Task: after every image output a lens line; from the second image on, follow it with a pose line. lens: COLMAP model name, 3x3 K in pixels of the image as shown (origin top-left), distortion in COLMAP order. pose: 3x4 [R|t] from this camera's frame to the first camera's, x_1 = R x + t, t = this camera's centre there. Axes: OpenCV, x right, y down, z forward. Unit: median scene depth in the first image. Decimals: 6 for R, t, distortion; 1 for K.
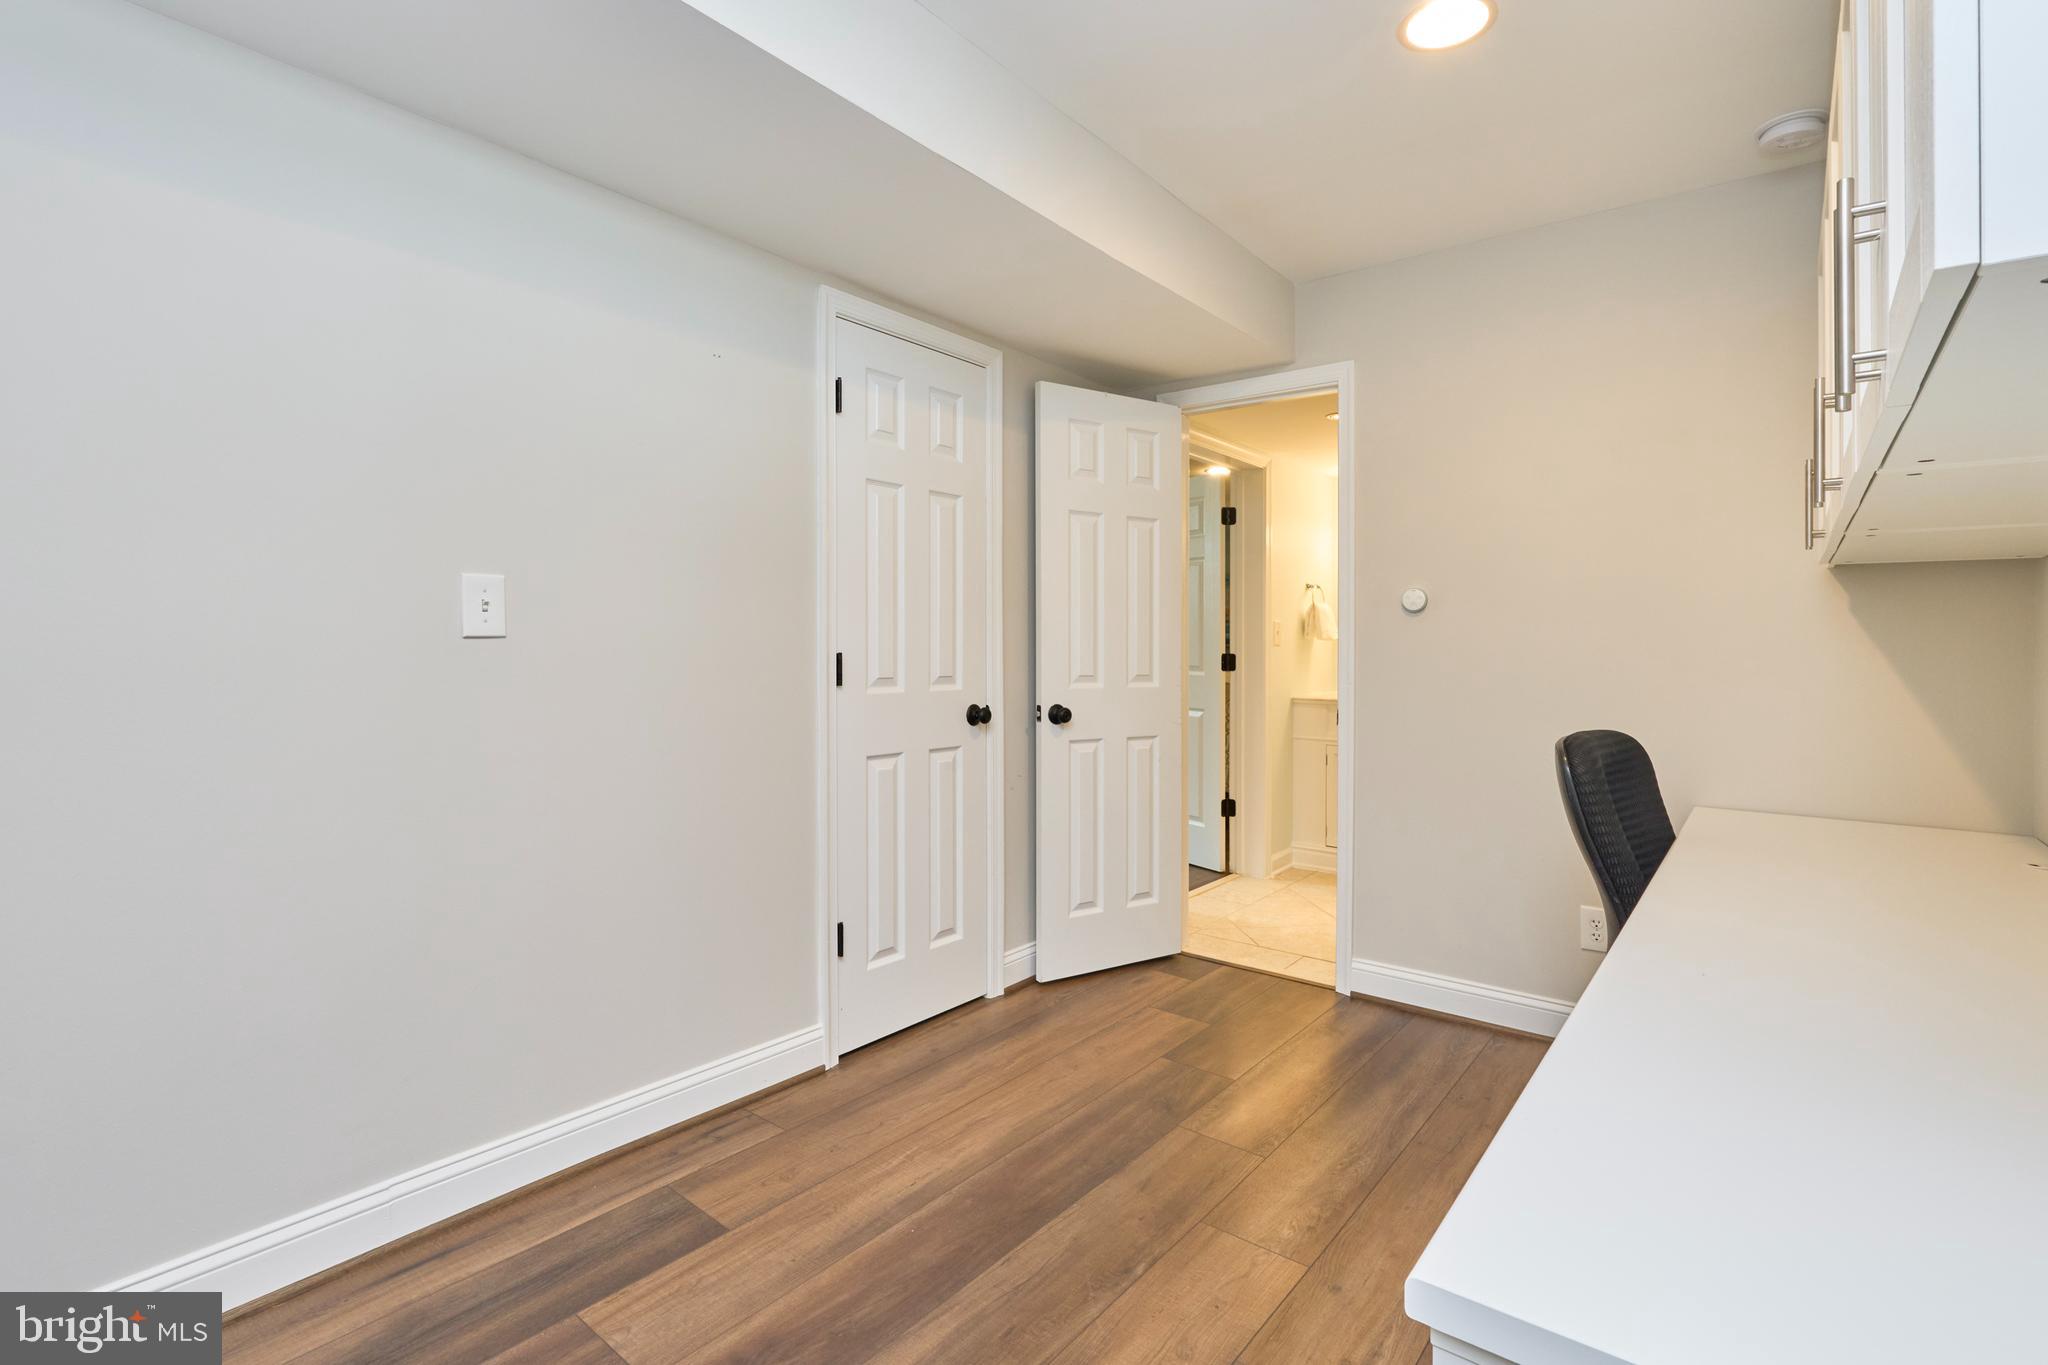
lens RADIAL K [[949.5, 0, 1021.8], [0, 949.5, 672.6], [0, 0, 1]] dist [-0.001590, 0.001359]
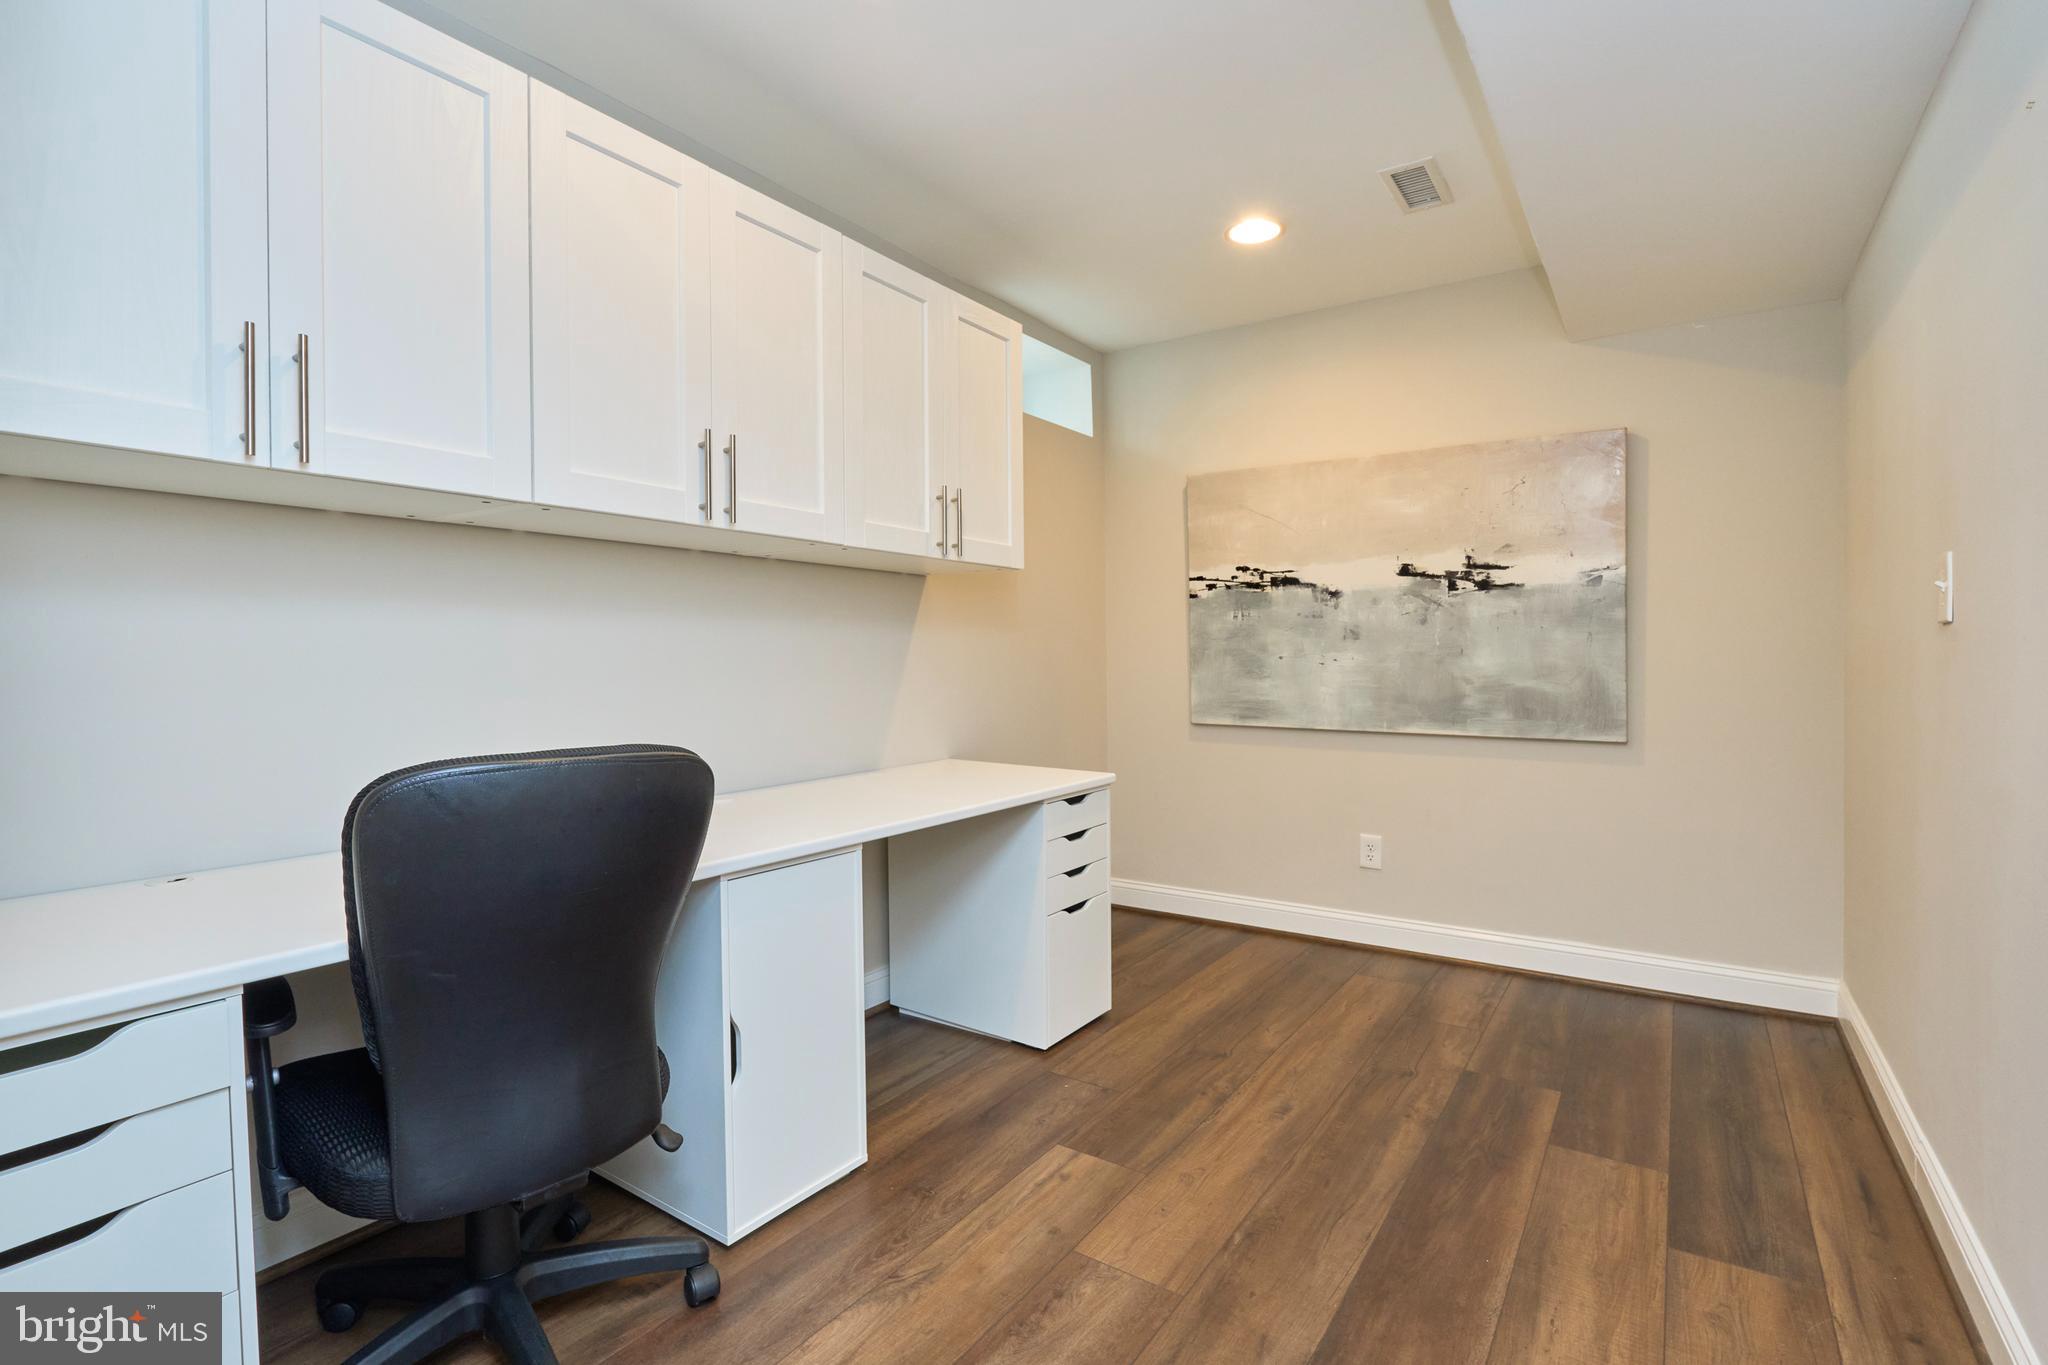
lens RADIAL K [[949.5, 0, 1024.9], [0, 949.5, 678.9], [0, 0, 1]] dist [-0.001590, 0.001359]
pose [[-0.997123, -0.009591, -0.075195, 0.423076], [-0.013182, 0.998788, 0.047414, -0.020339], [0.074649, 0.048268, -0.996041, 1.912639]]
